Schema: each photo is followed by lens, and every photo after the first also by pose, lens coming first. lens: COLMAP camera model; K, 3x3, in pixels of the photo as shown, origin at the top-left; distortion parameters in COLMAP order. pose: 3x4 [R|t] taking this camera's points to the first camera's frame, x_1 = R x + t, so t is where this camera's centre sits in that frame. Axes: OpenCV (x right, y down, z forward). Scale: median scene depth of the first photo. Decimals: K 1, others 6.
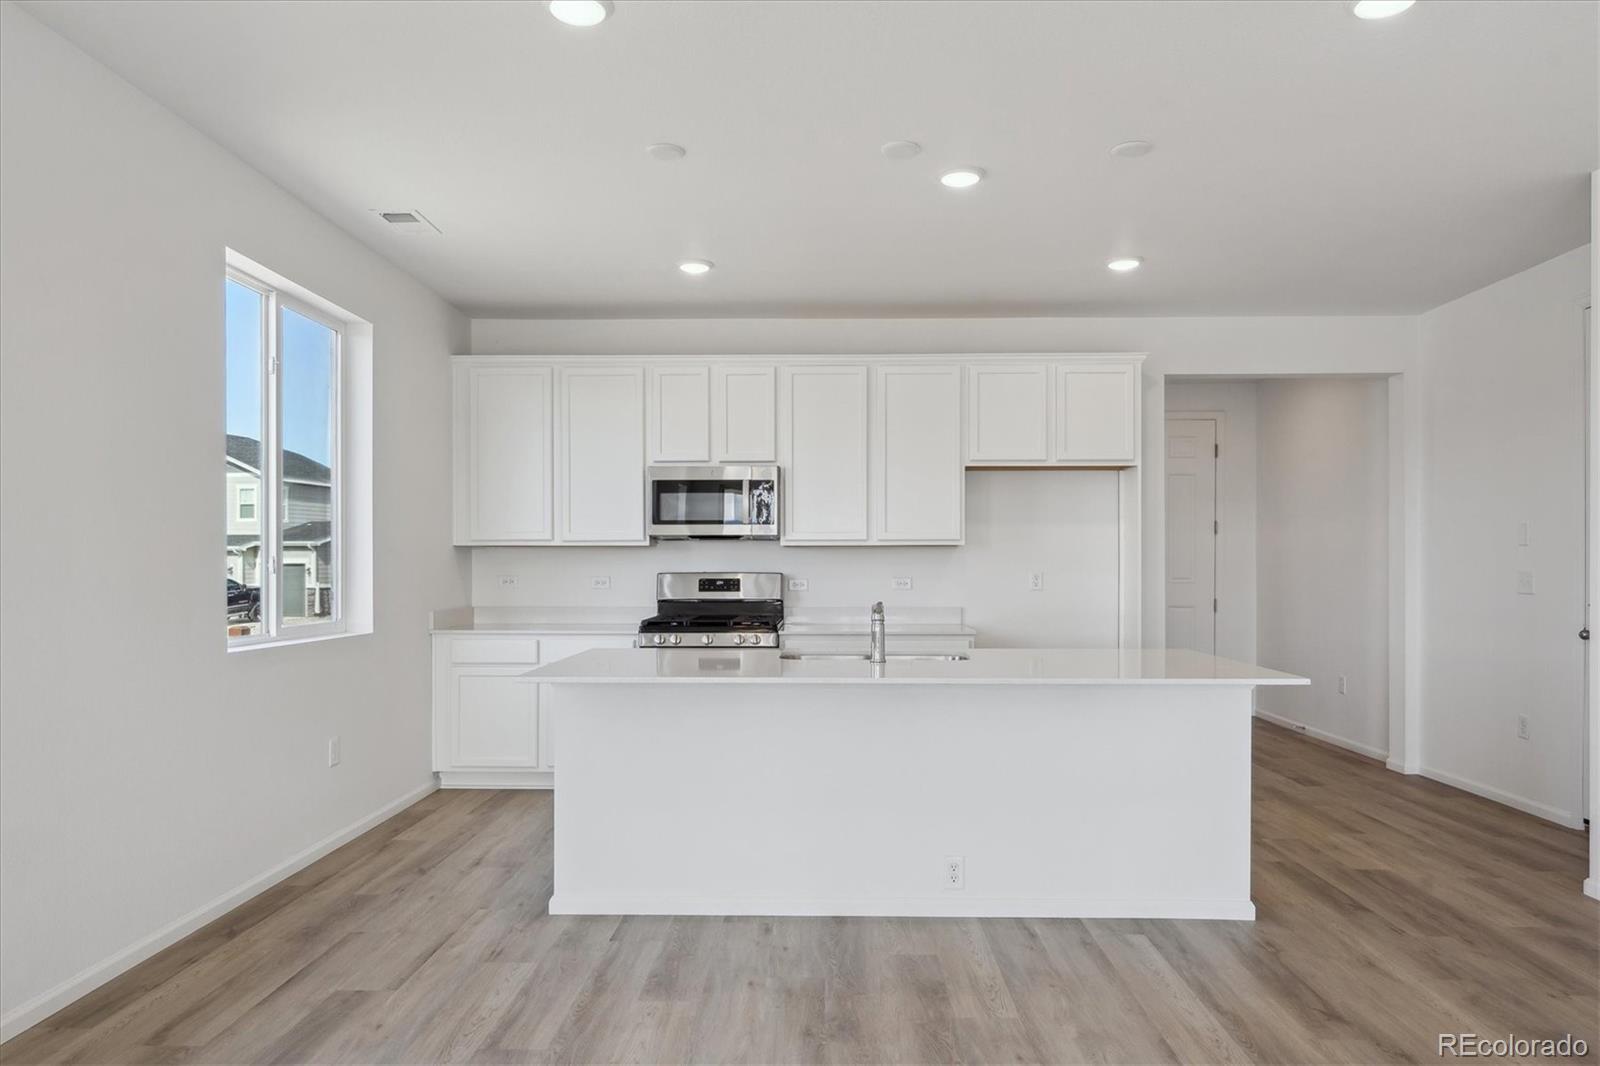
lens RADIAL K [[1016.9, 0, 807.2], [0, 1016.9, 566.5], [0, 0, 1]] dist [-0.000879, 0.007643]
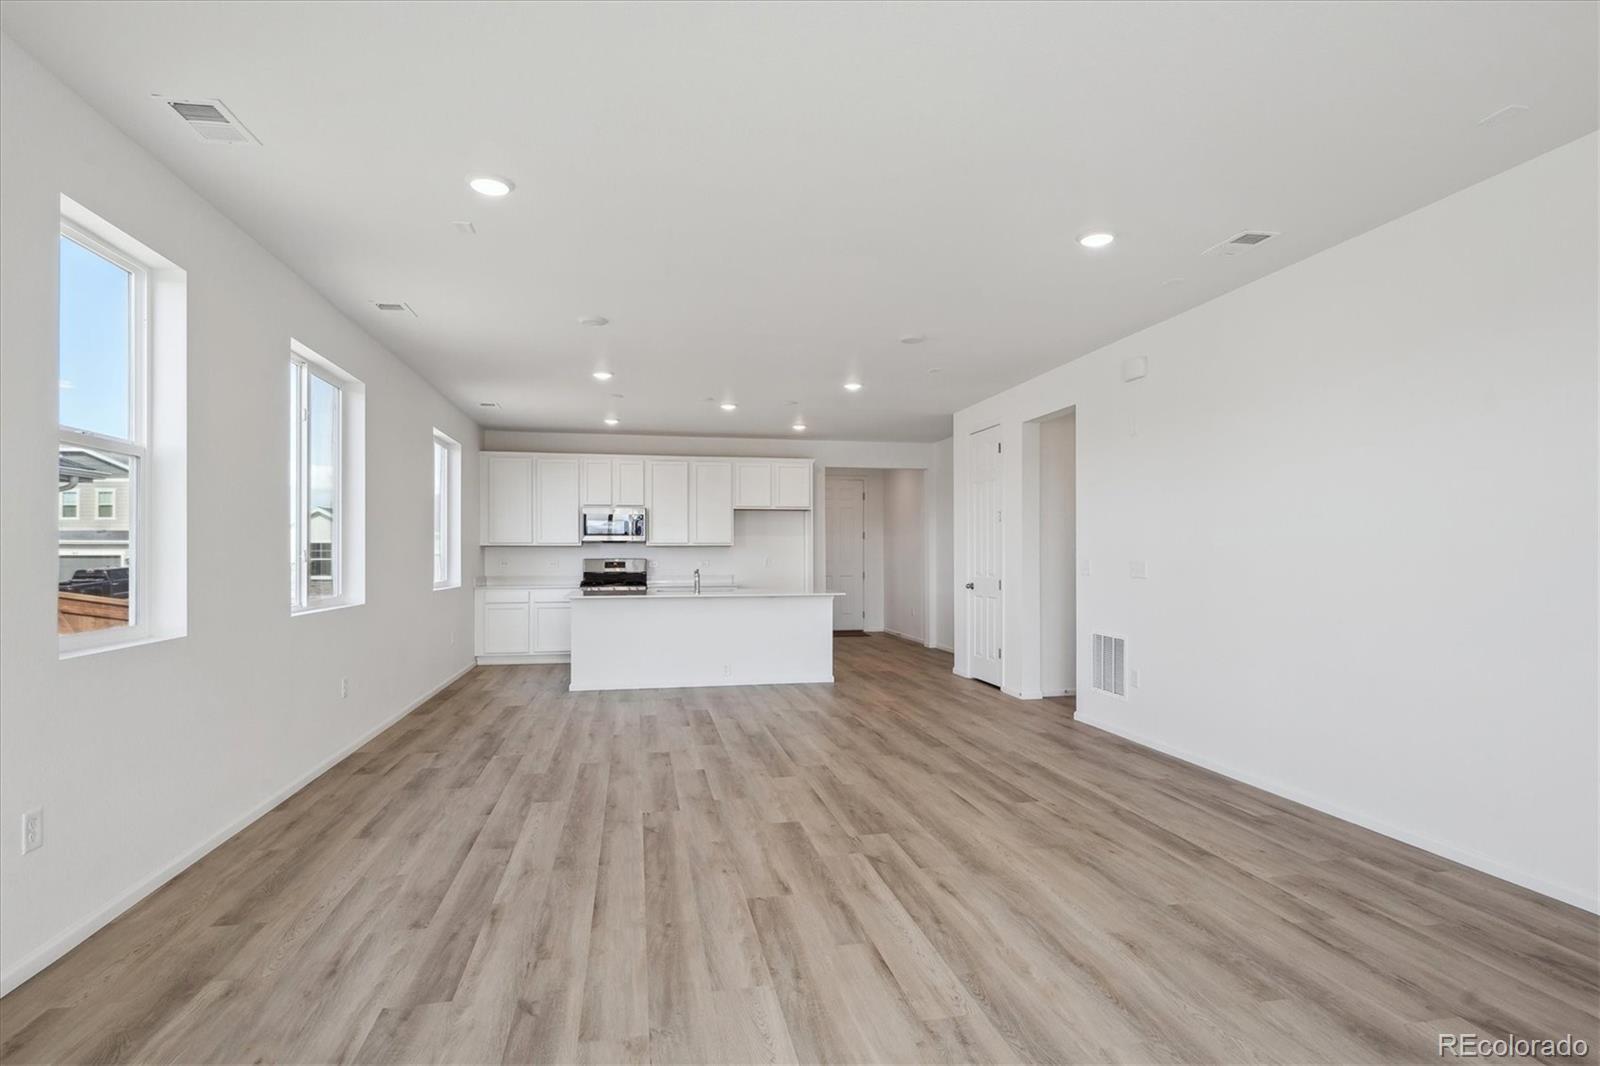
lens RADIAL K [[803.6, 0, 803.2], [0, 803.6, 539.4], [0, 0, 1]] dist [-0.000091, -0.002603]
pose [[0.974050, 0.002785, 0.226314, -0.096073], [0.001996, 0.999780, -0.020897, 0.001936], [-0.226322, 0.020807, 0.973830, -0.772020]]
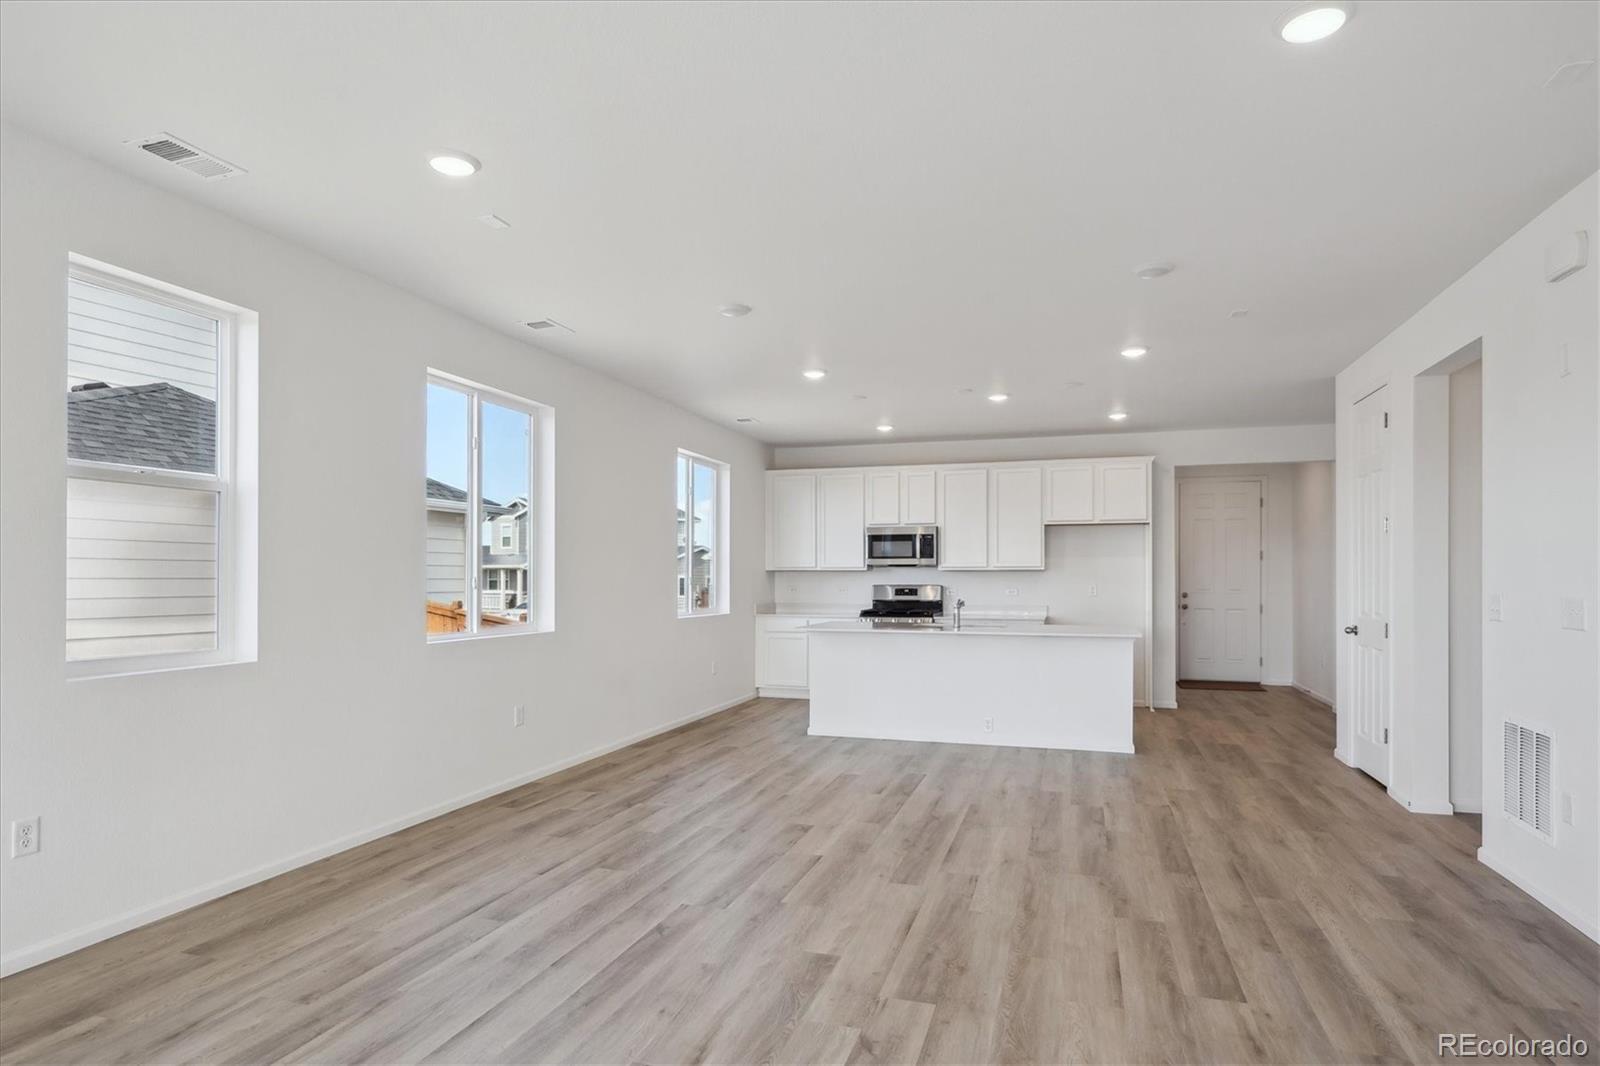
lens RADIAL K [[877.7, 0, 810.6], [0, 877.7, 563.4], [0, 0, 1]] dist [-0.000365, -0.000381]
pose [[0.961996, -0.003404, -0.273042, 0.200868], [-0.001610, 0.999834, -0.018137, -0.004291], [0.273058, 0.017888, 0.961831, -0.620294]]
